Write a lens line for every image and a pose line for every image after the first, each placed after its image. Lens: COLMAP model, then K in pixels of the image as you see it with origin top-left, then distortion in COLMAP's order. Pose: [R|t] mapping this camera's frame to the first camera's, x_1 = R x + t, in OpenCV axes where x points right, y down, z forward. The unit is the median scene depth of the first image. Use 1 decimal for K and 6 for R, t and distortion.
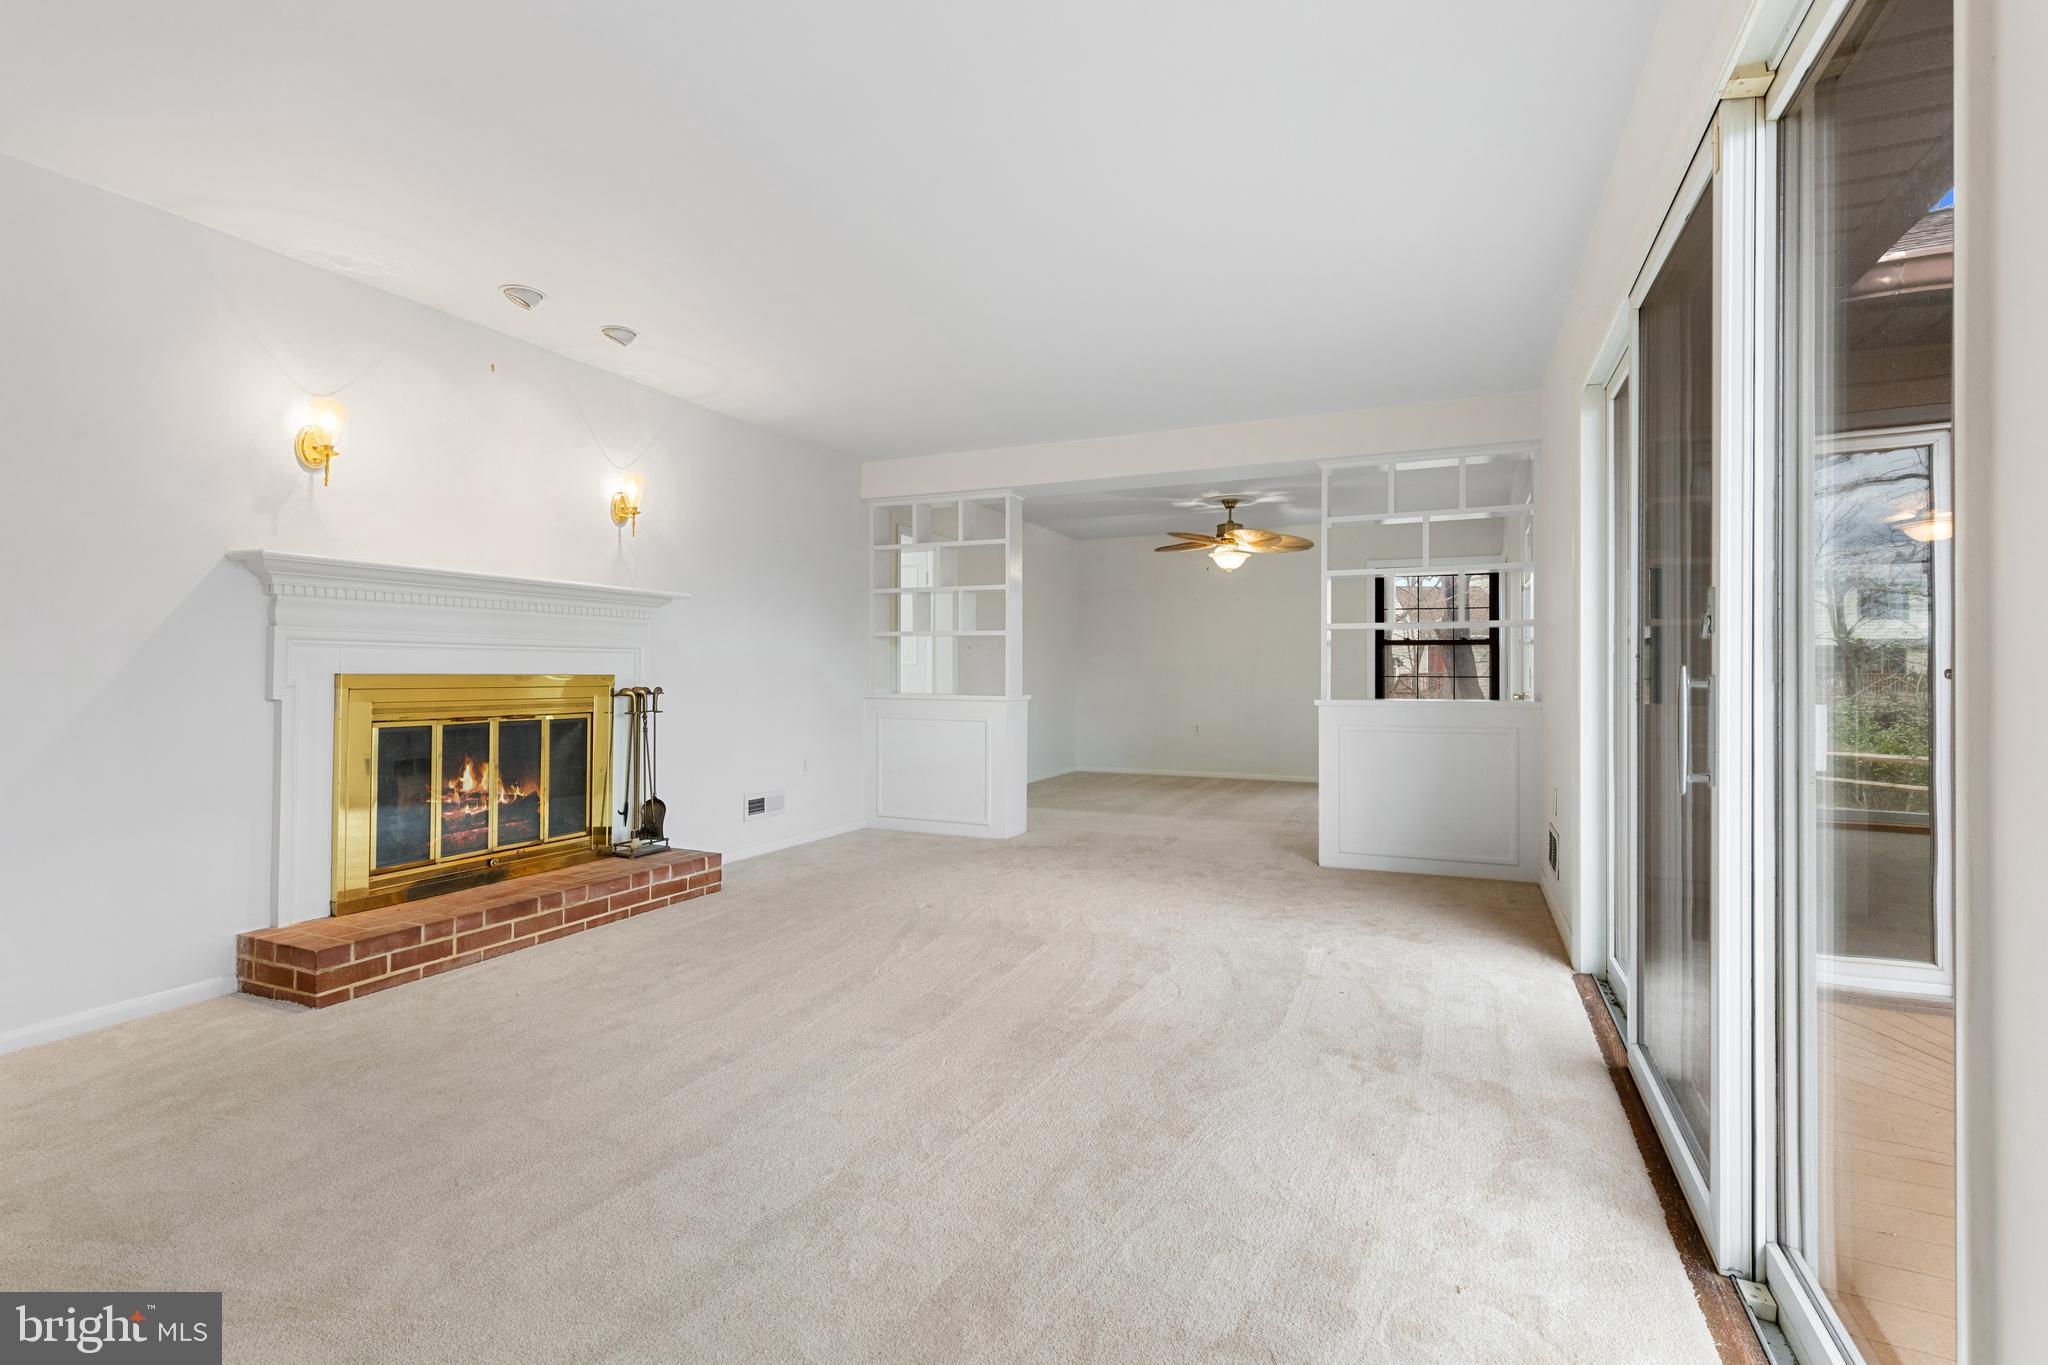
lens RADIAL K [[935.3, 0, 1033.4], [0, 935.3, 667.3], [0, 0, 1]] dist [0.007521, -0.000028]
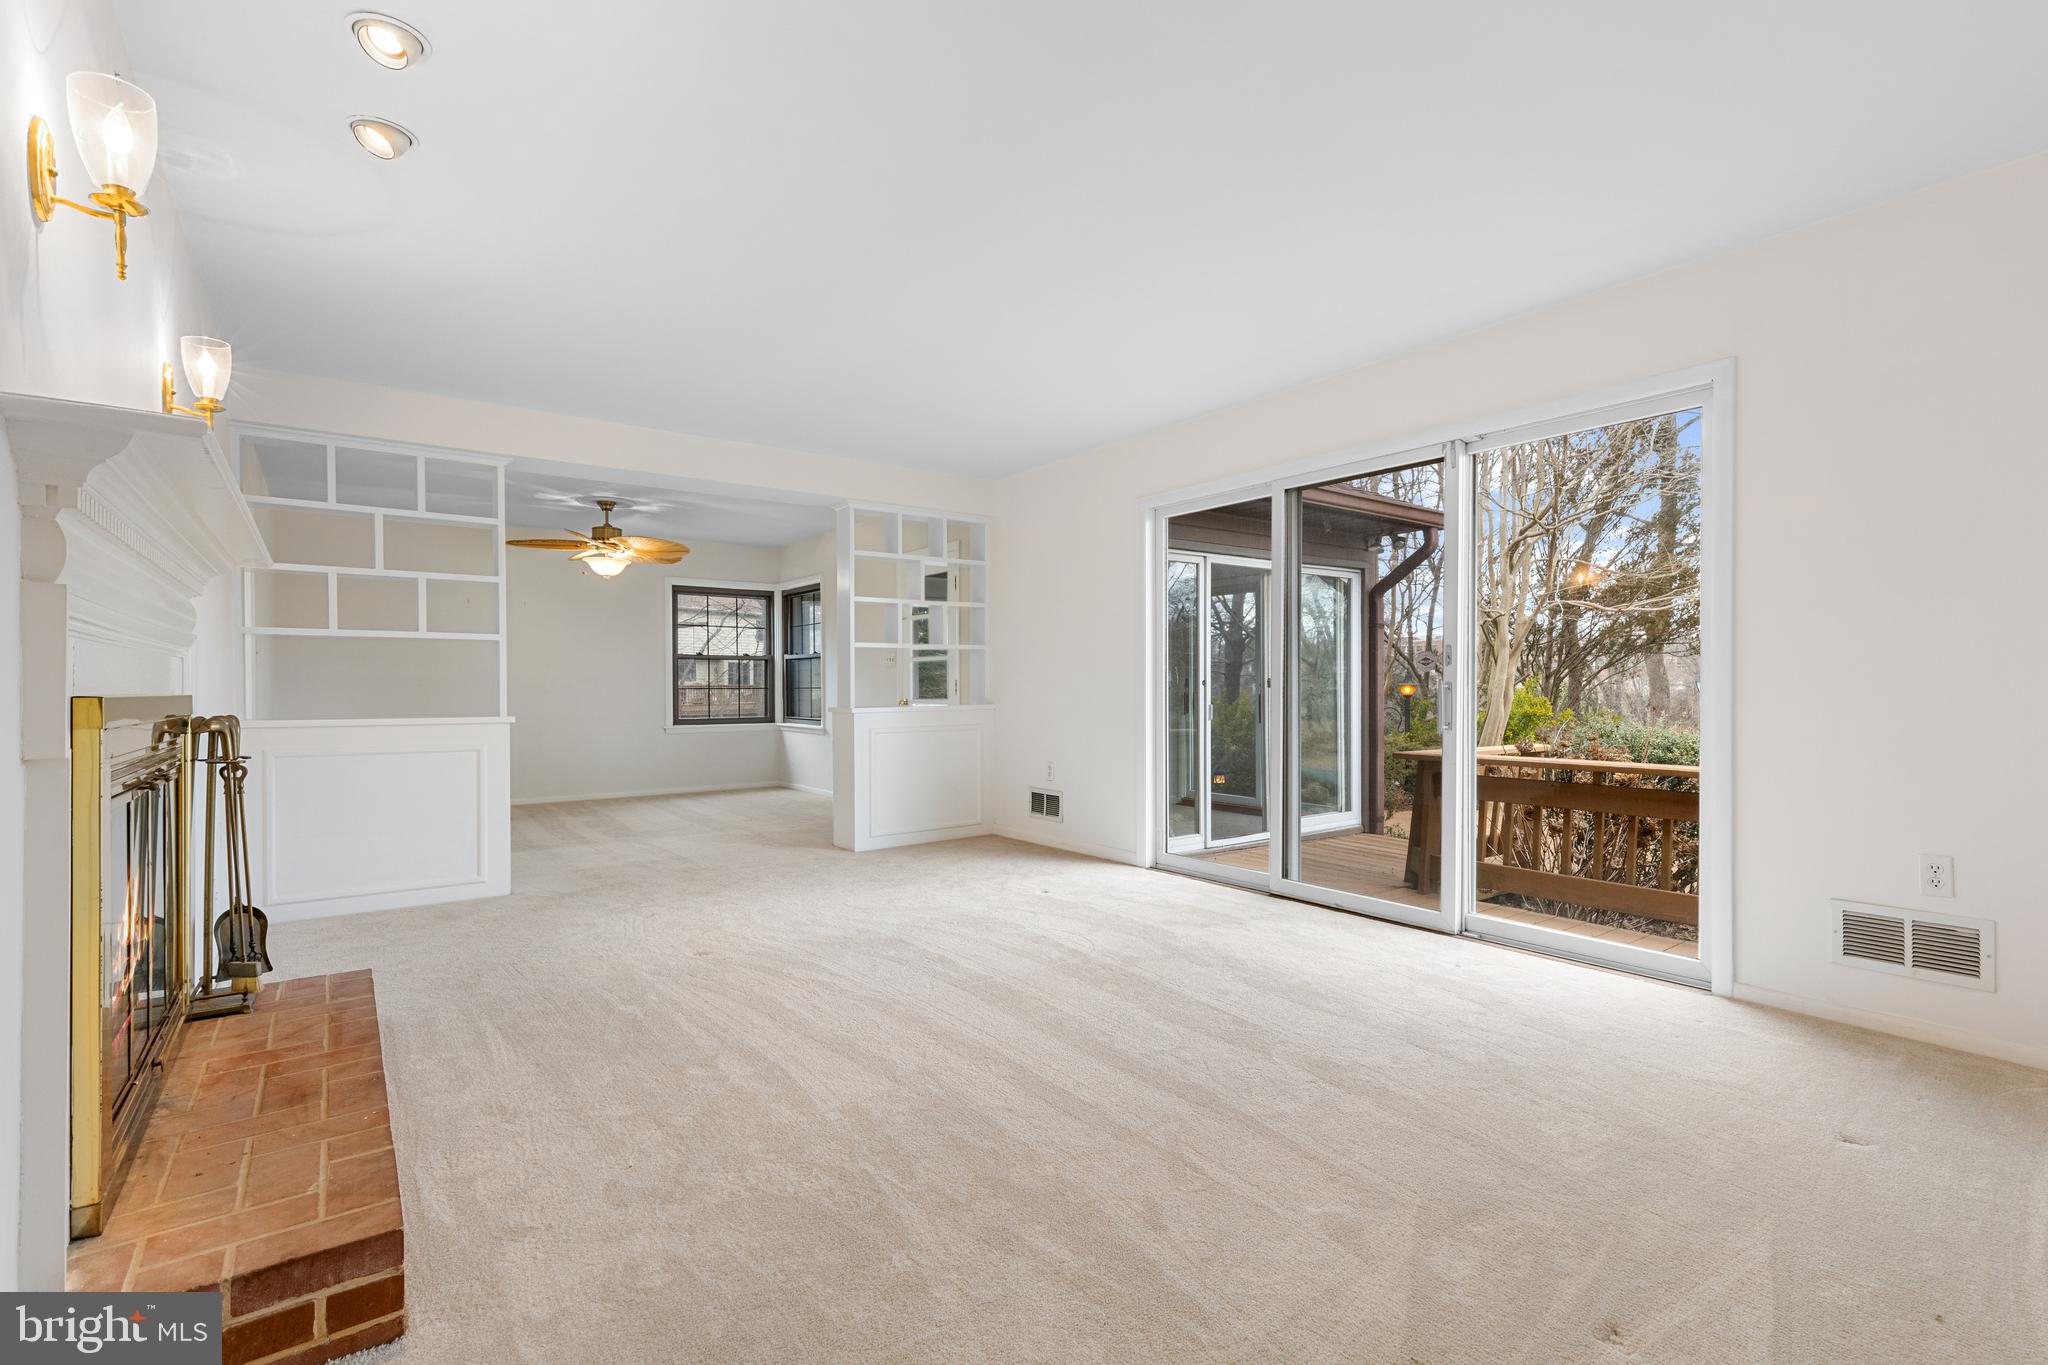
lens RADIAL K [[935.3, 0, 1027.4], [0, 935.3, 690.4], [0, 0, 1]] dist [0.007521, -0.000028]
pose [[0.485787, -0.010430, 0.874015, -0.950807], [0.001819, 0.999939, 0.010922, 0.001134], [-0.874075, -0.003716, 0.485777, 0.407435]]
